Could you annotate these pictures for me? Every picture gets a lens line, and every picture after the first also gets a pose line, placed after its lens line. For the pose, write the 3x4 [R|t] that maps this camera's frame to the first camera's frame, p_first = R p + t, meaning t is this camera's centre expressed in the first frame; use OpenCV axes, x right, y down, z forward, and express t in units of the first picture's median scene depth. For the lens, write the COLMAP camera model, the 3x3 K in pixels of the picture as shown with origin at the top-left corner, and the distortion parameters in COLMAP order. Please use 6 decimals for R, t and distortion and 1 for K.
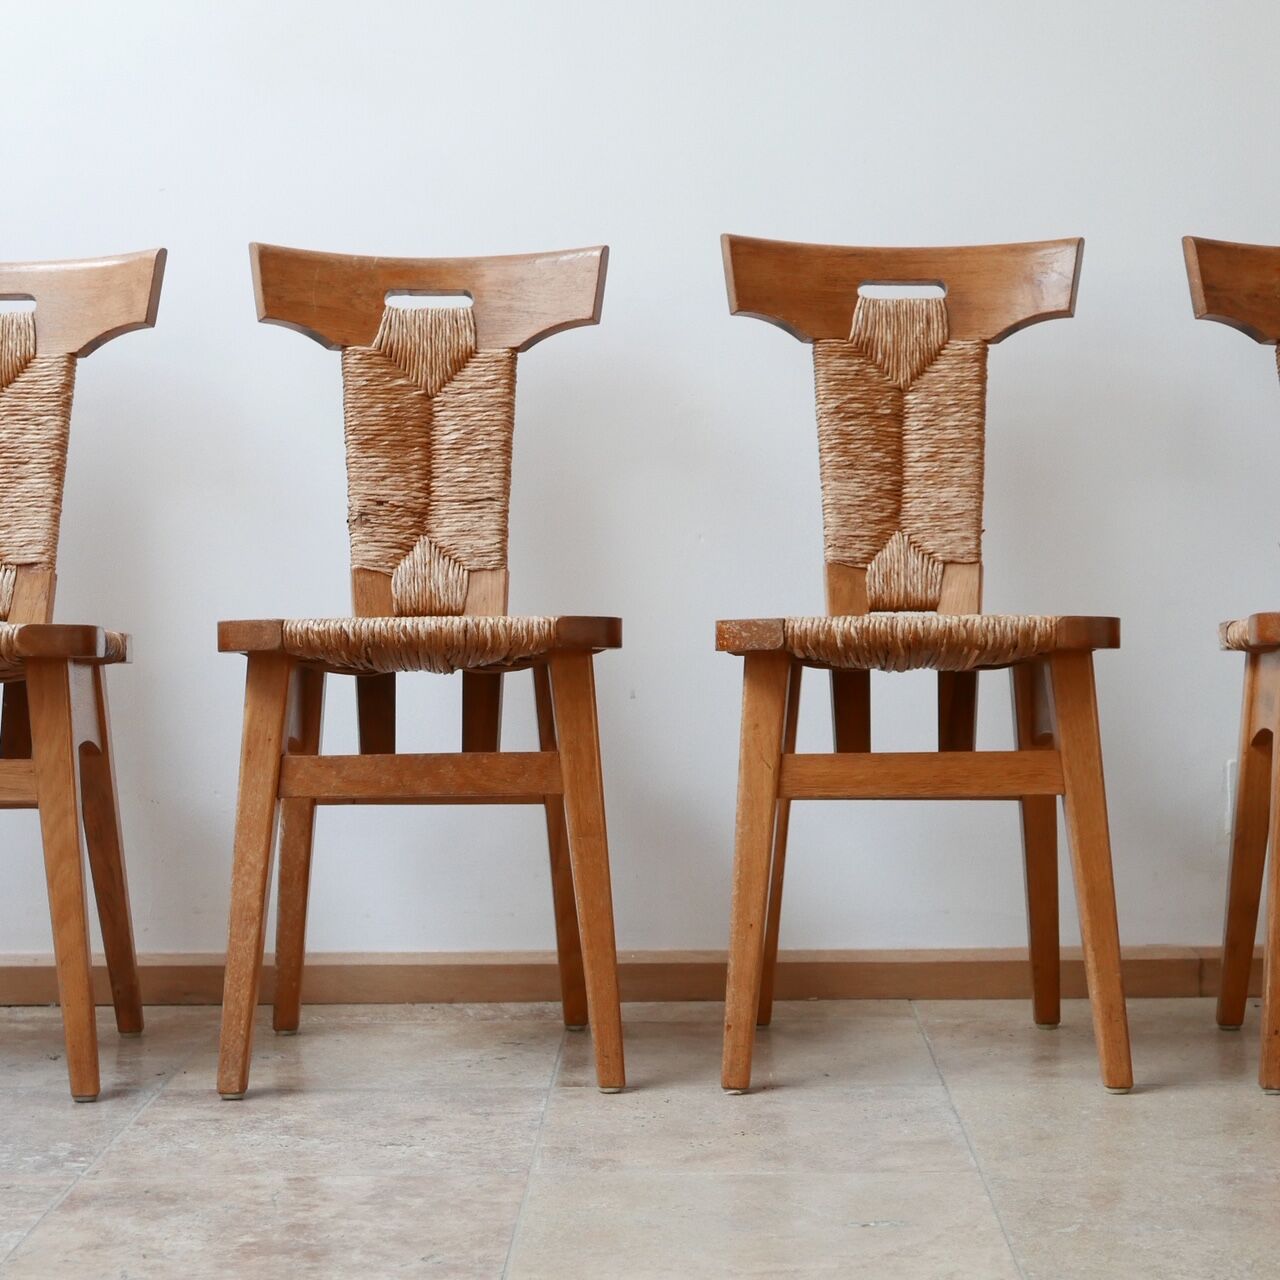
lens RADIAL K [[3106.5, 0, 640.0], [0, 3106.5, 640.0], [0, 0, 1]] dist [0.002255, -0.172680]
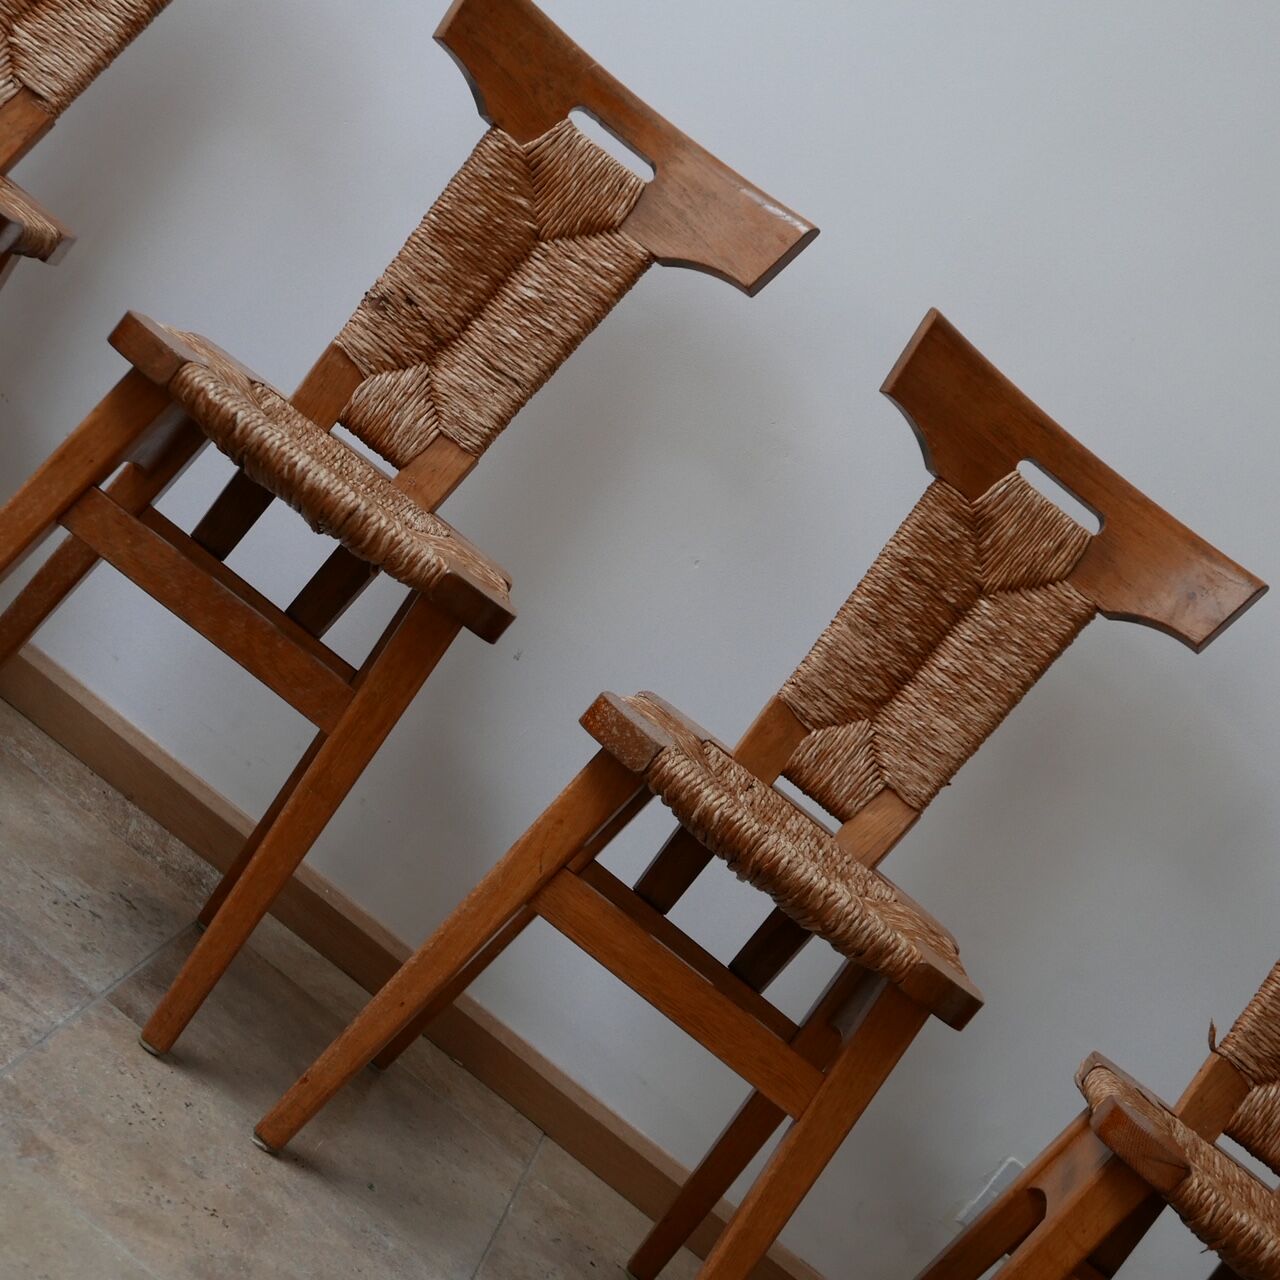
lens RADIAL K [[3106.5, 0, 640.0], [0, 3106.5, 640.0], [0, 0, 1]] dist [0.002255, -0.172680]
pose [[0.775194, 0.631698, 0.005601, 0.017026], [-0.629748, 0.772040, 0.085855, -0.084523], [0.049910, -0.070082, 0.996292, 0.166442]]
